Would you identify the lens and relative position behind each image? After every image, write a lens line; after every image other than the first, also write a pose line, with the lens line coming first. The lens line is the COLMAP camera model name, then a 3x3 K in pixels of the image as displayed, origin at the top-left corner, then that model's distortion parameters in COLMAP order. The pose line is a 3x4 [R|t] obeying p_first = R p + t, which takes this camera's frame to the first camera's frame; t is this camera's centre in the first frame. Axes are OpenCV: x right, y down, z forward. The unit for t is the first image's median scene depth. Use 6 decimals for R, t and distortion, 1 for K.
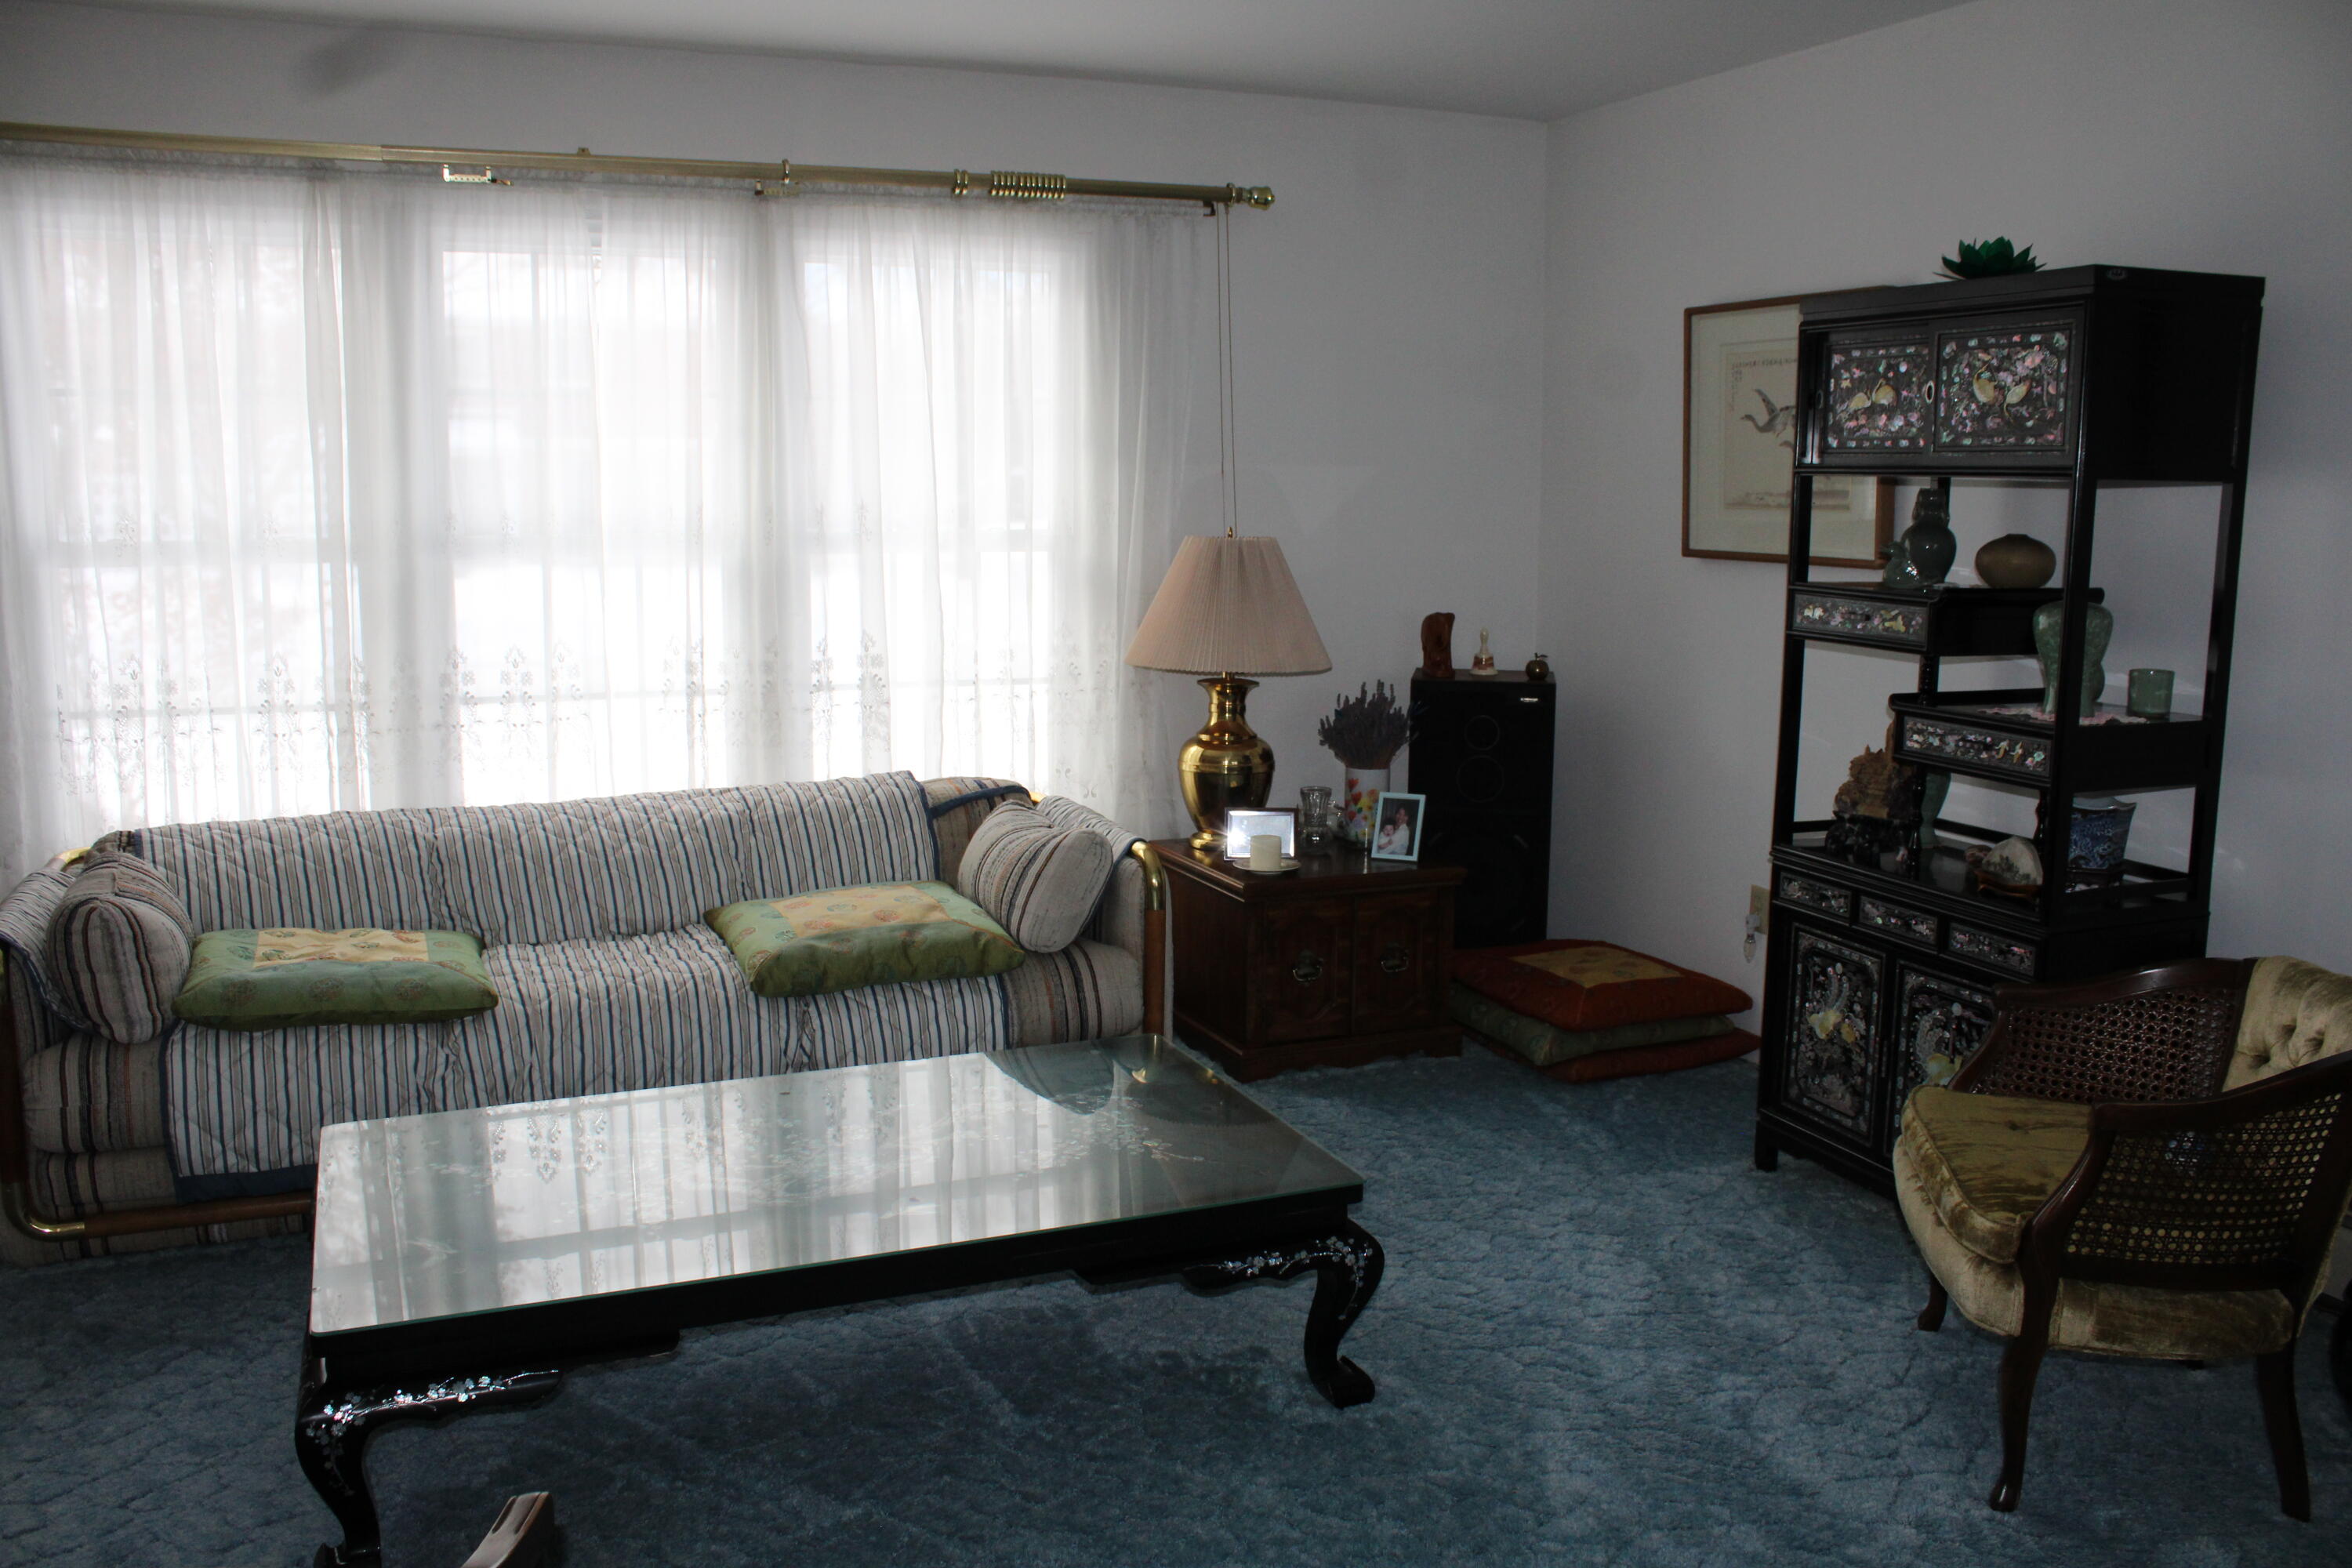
lens RADIAL K [[1946.6, 0, 1184.2], [0, 1946.6, 795.4], [0, 0, 1]] dist [-0.177422, 0.153718]
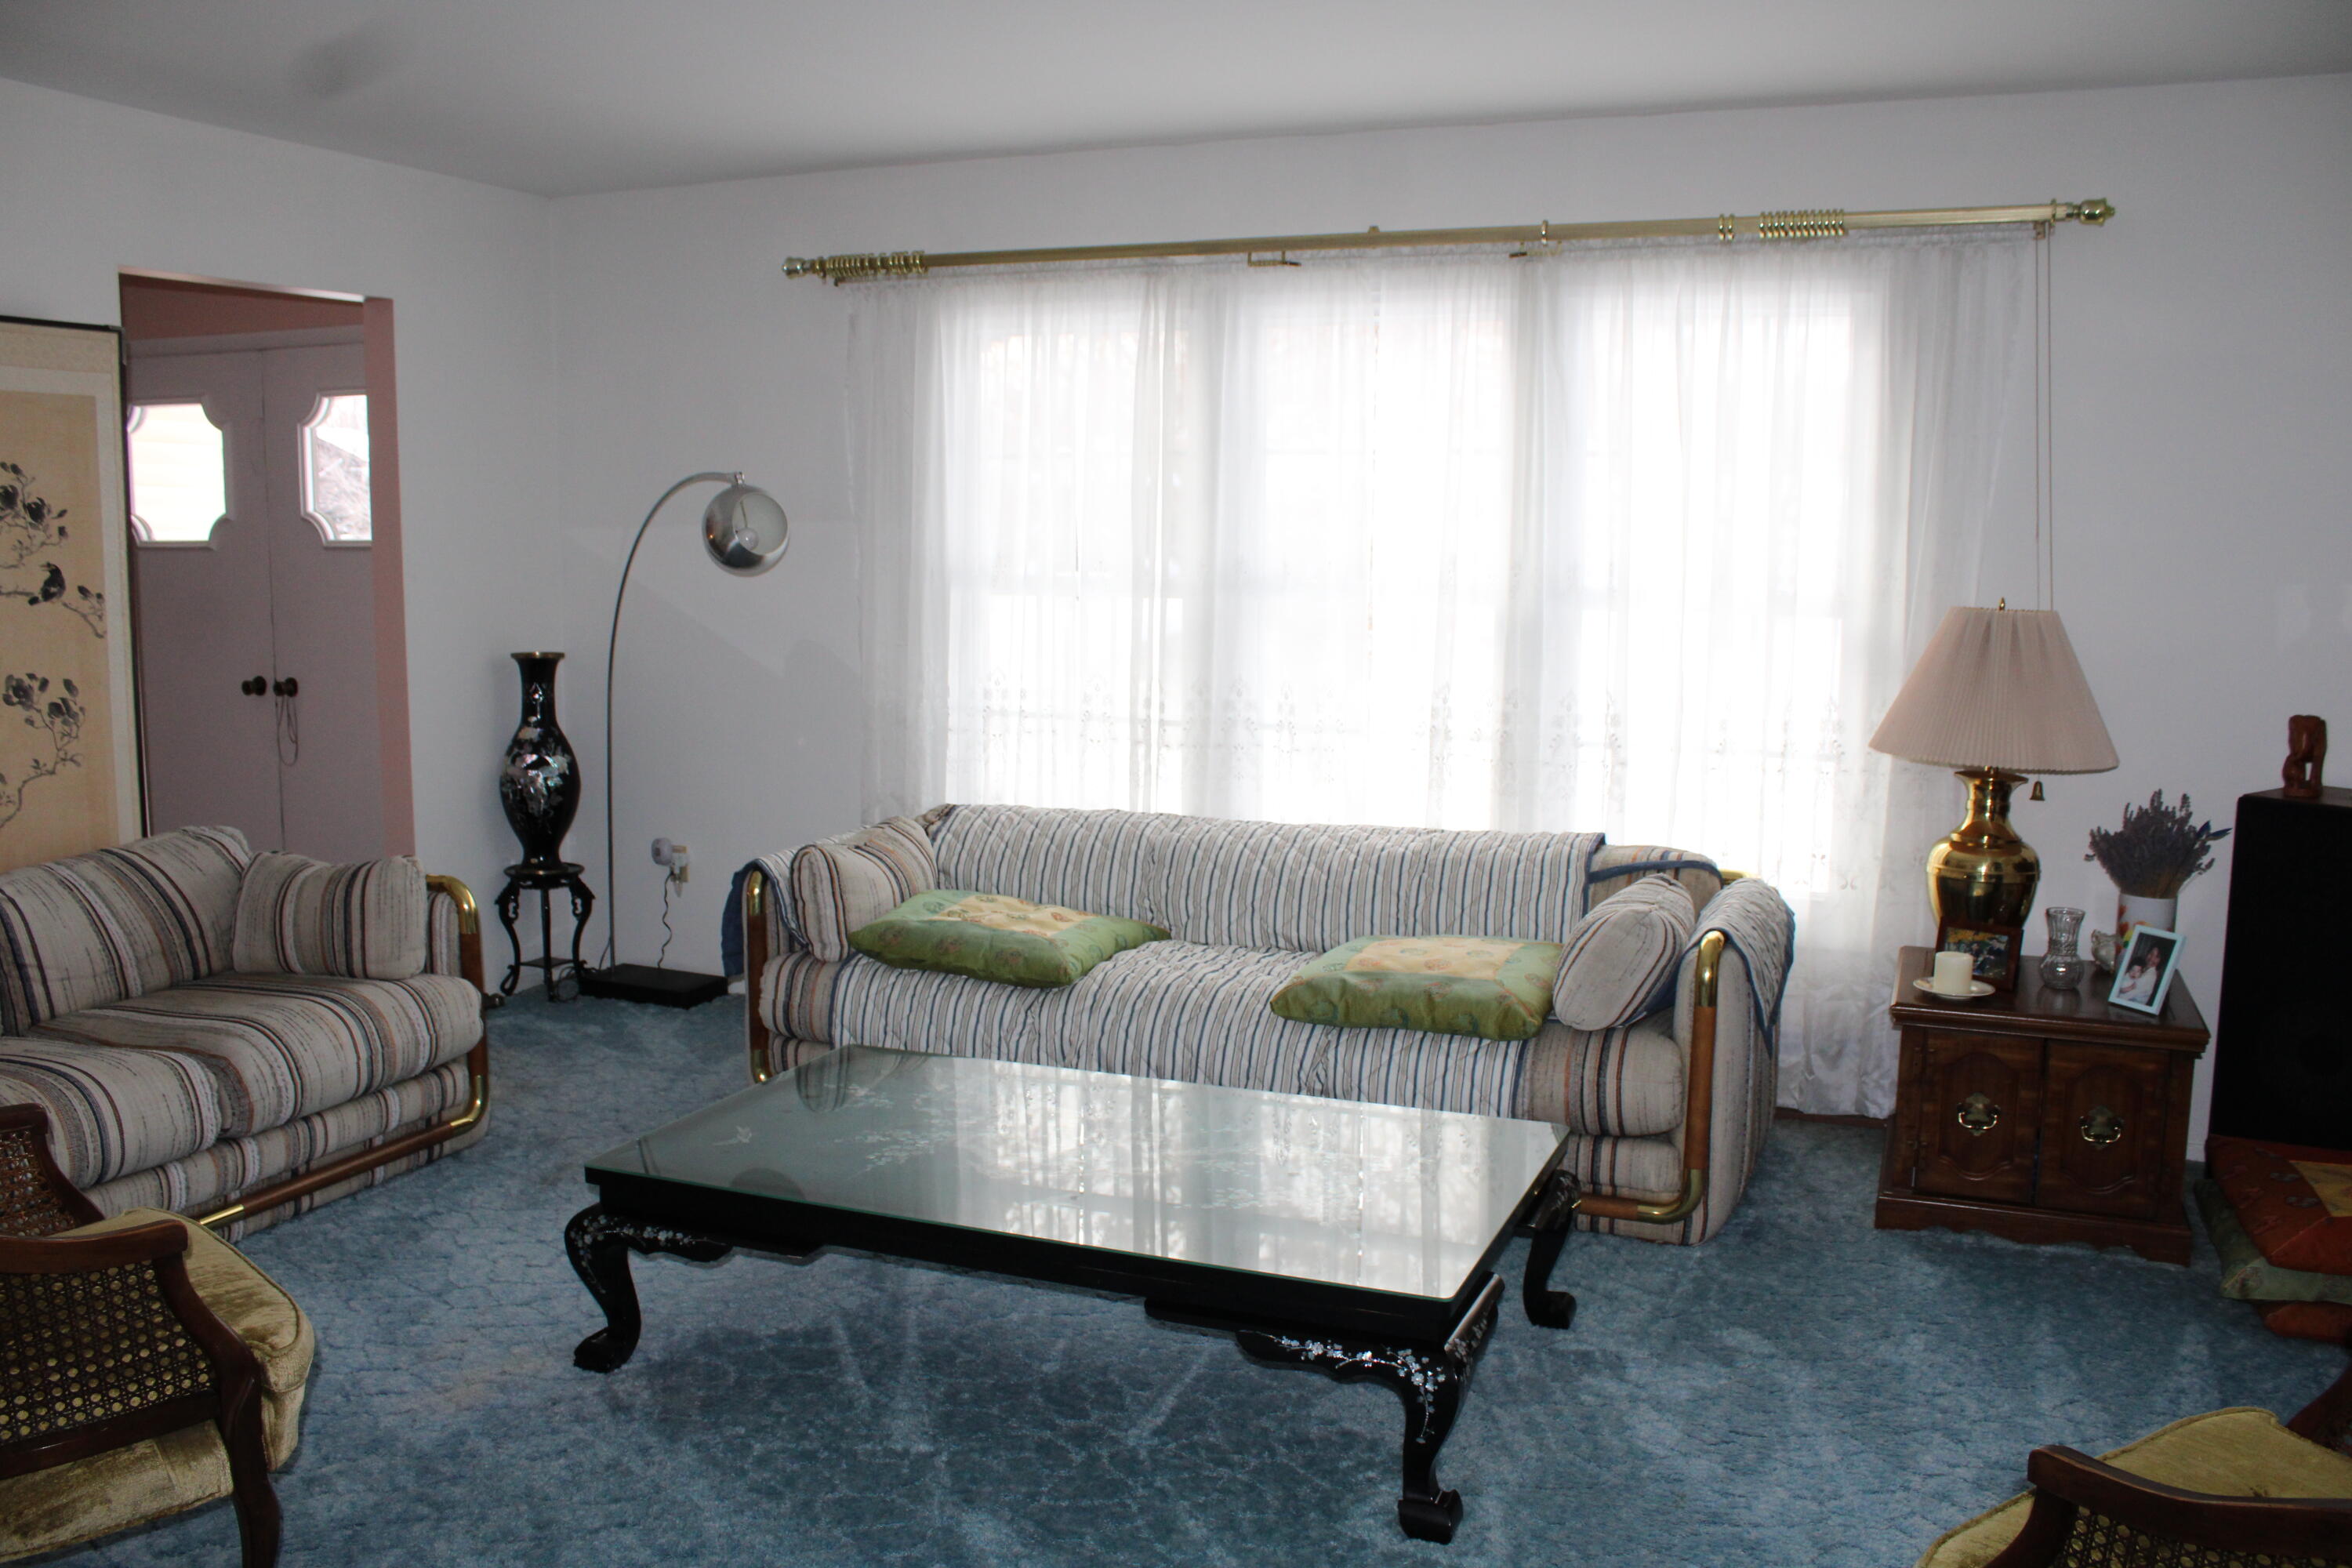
lens RADIAL K [[1946.6, 0, 1184.2], [0, 1946.6, 795.4], [0, 0, 1]] dist [-0.177422, 0.153718]
pose [[0.700924, 0.096402, -0.706691, 0.404768], [-0.115865, 0.993052, 0.020546, -0.027686], [0.703762, 0.067480, 0.707224, 0.162556]]
